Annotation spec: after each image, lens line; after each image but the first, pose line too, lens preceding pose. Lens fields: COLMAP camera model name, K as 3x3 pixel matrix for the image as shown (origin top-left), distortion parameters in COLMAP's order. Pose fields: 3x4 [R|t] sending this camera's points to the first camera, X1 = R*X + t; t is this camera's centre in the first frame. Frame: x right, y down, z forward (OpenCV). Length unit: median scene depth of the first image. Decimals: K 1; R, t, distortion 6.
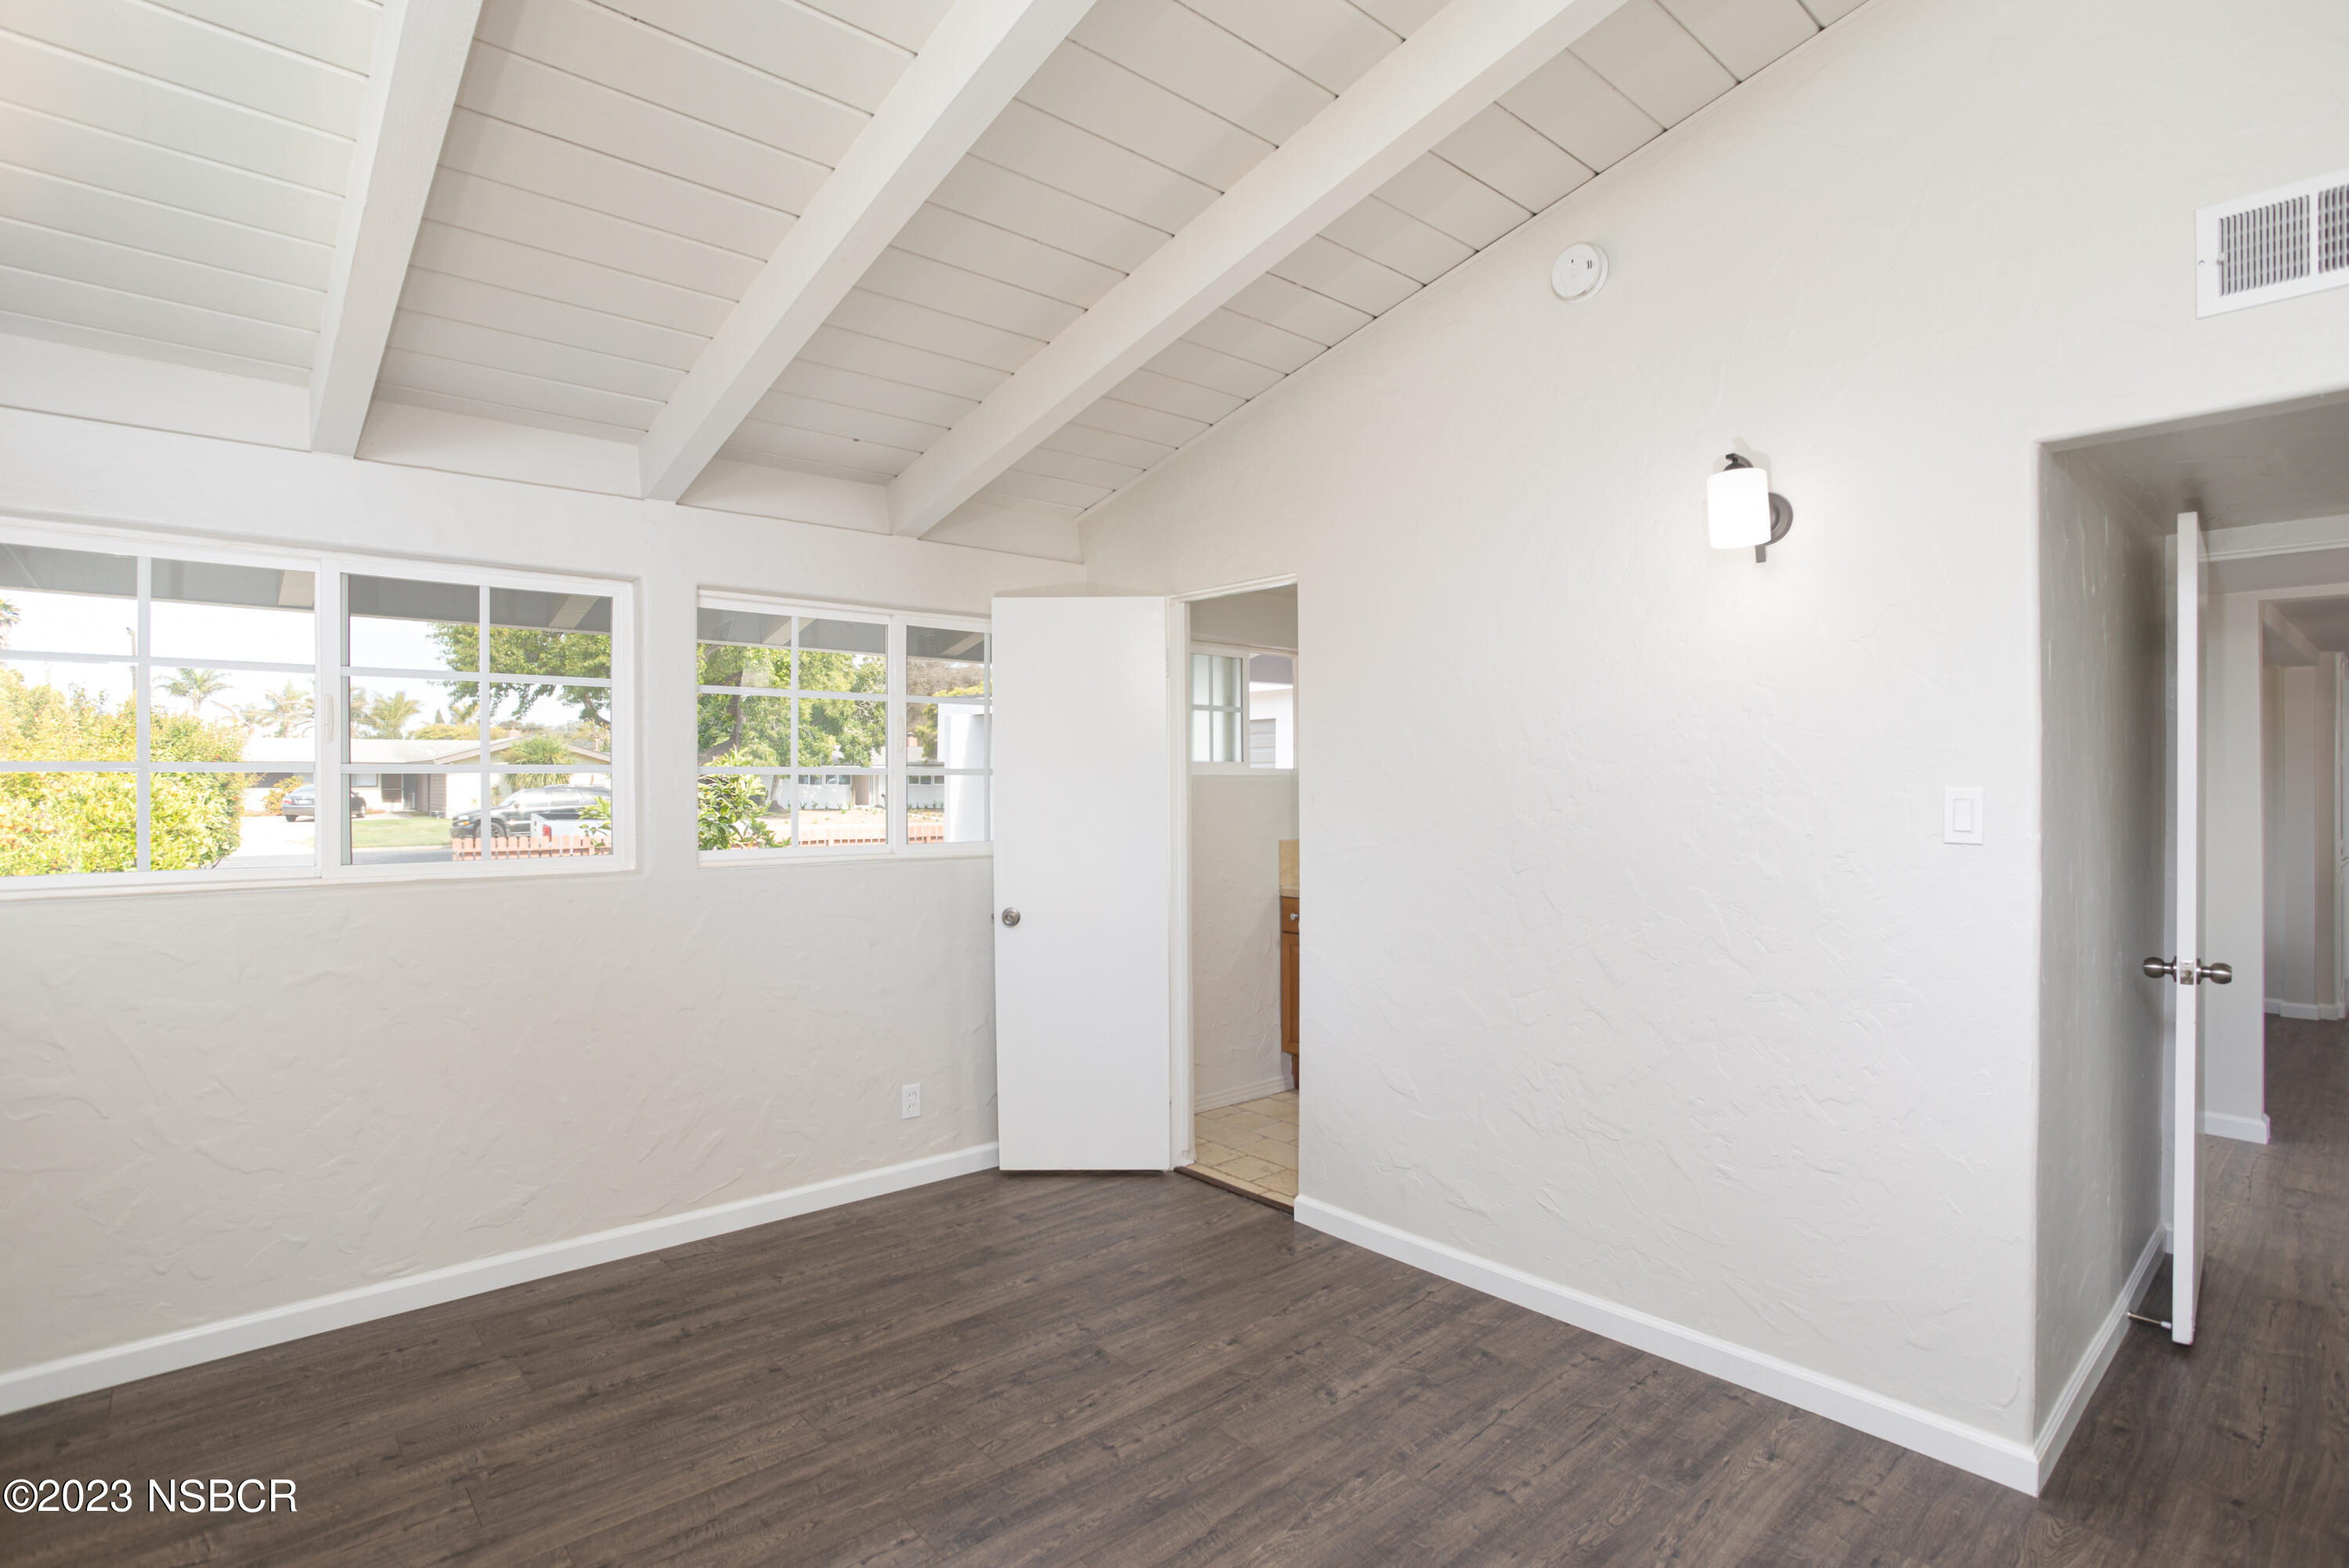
lens RADIAL K [[1148.2, 0, 1174.5], [0, 1148.2, 784.0], [0, 0, 1]] dist [-0.075087, 0.031397]
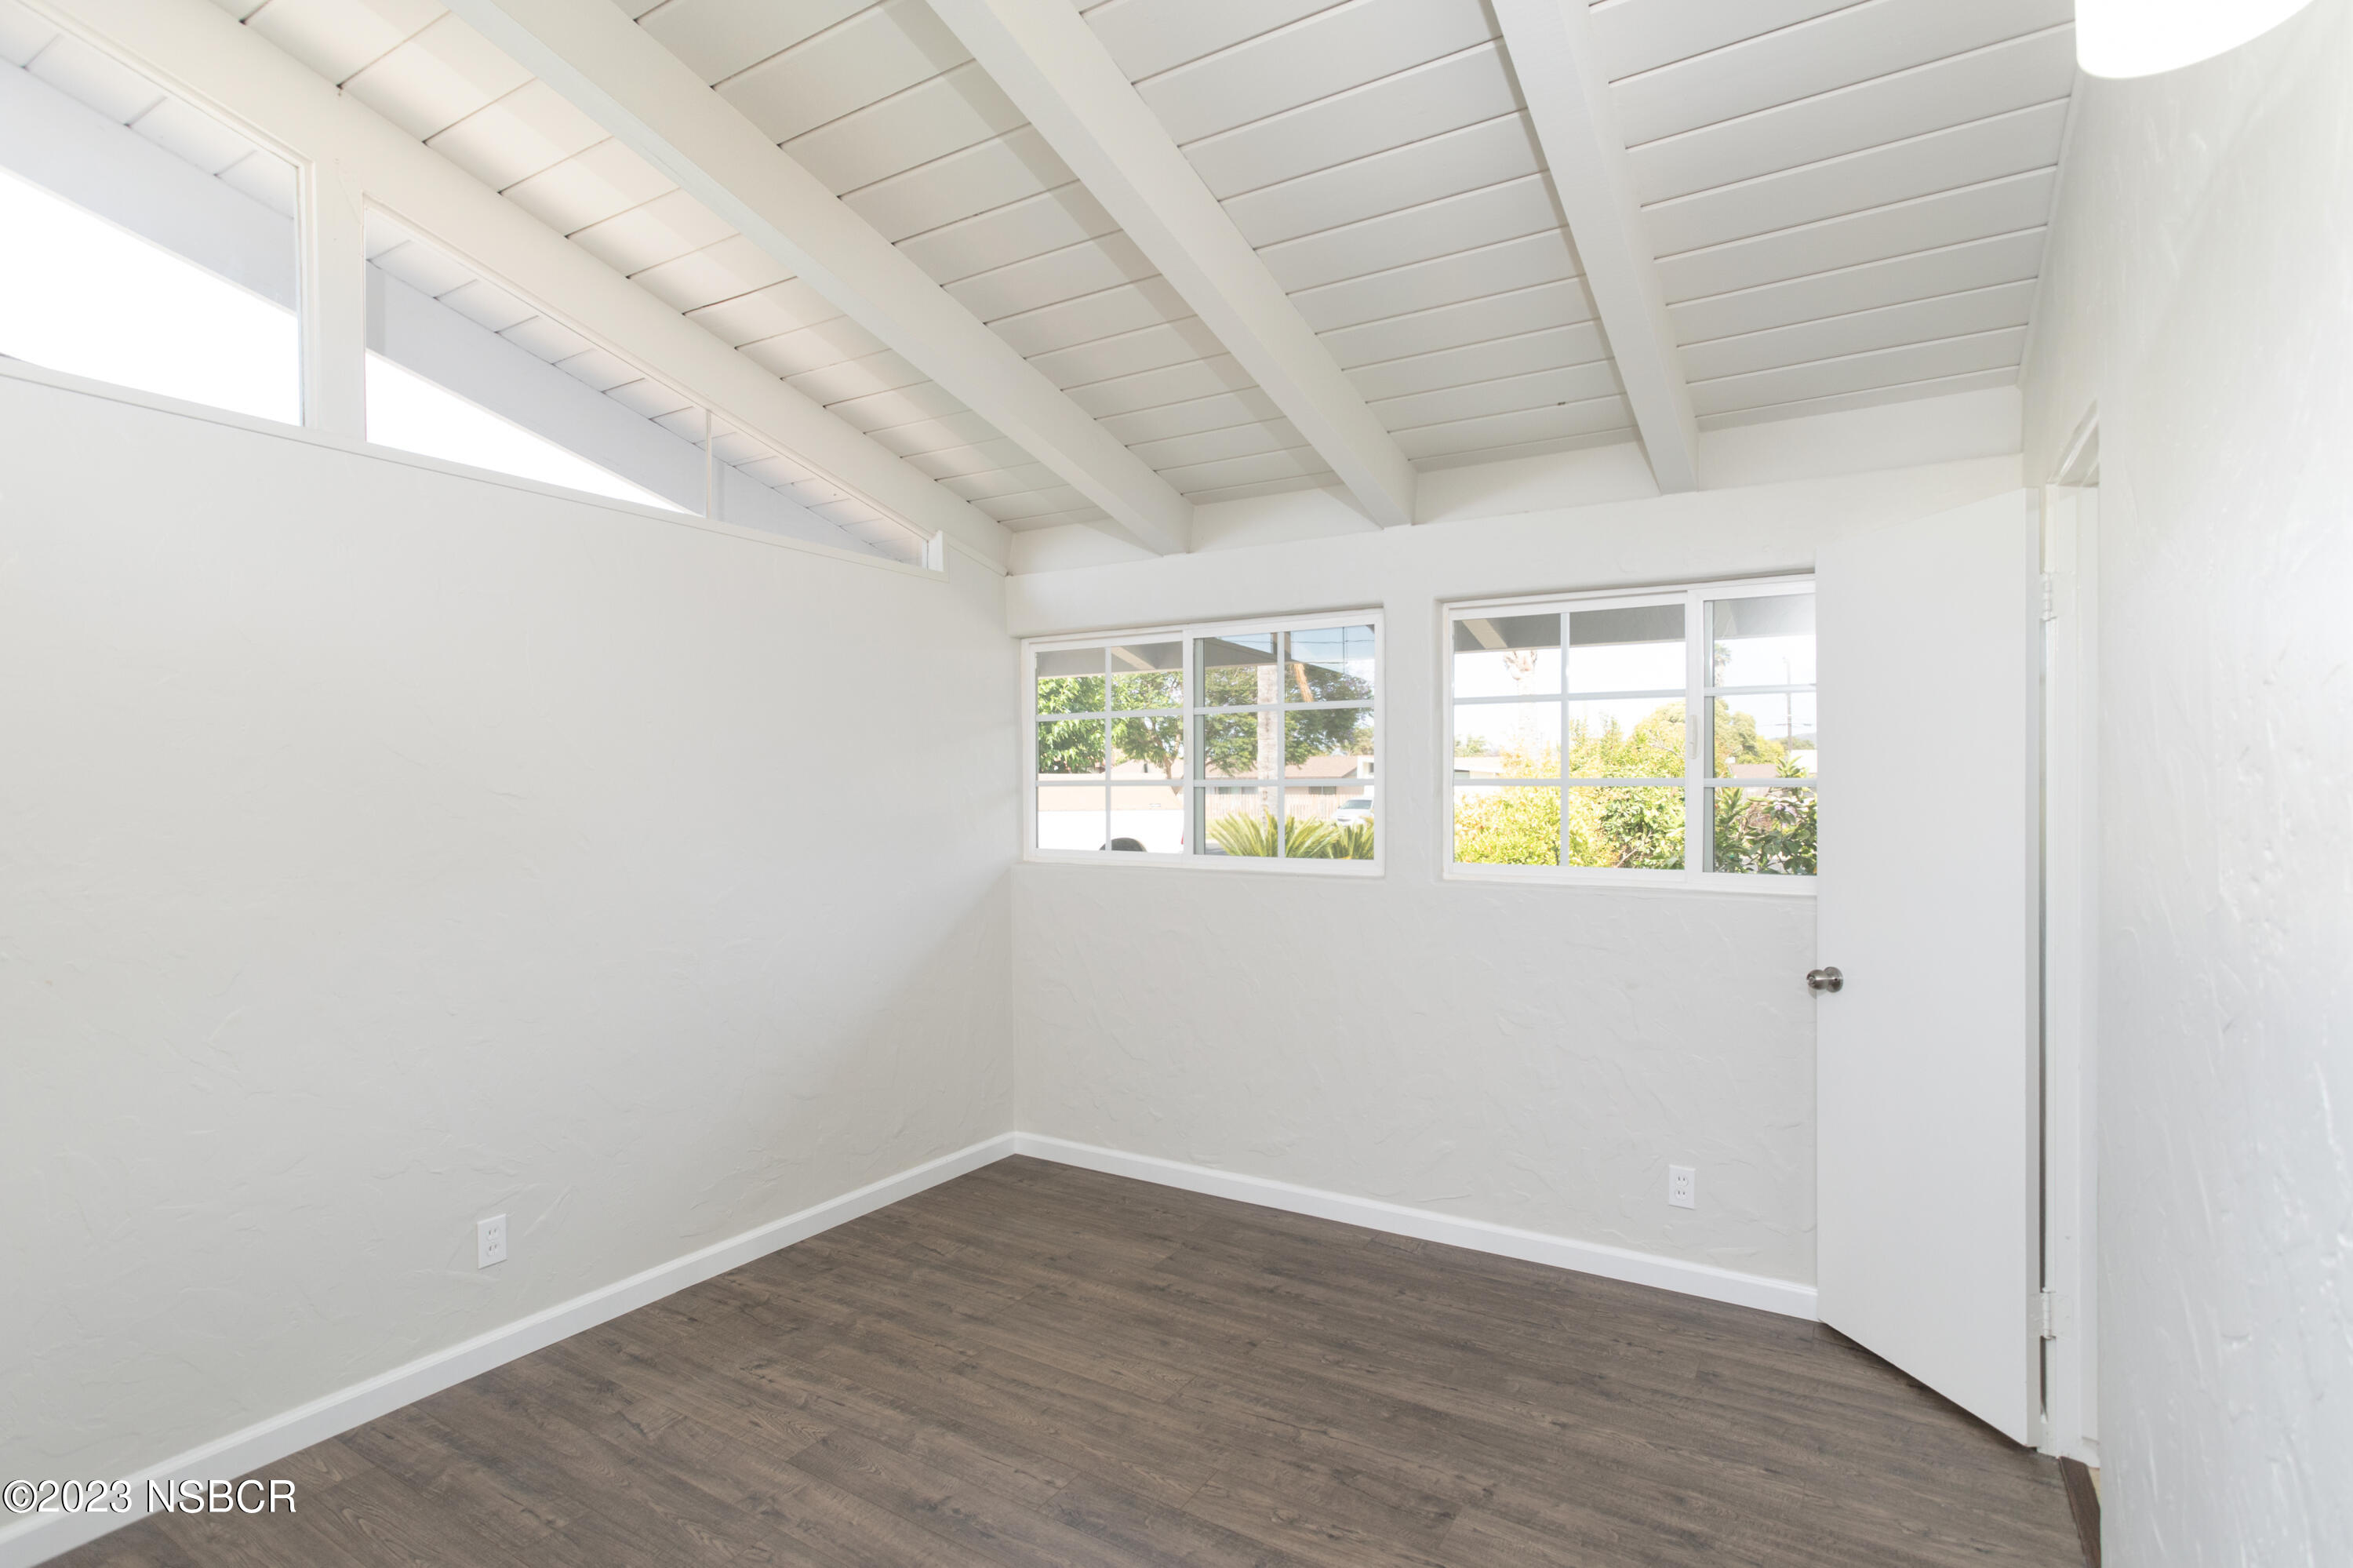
lens RADIAL K [[1169.6, 0, 1140.1], [0, 1169.6, 771.1], [0, 0, 1]] dist [-0.048572, 0.029623]
pose [[0.269503, -0.017488, -0.962841, 0.622439], [-0.003121, 0.999814, -0.019033, -0.000004], [0.962994, 0.008134, 0.269399, 0.542207]]
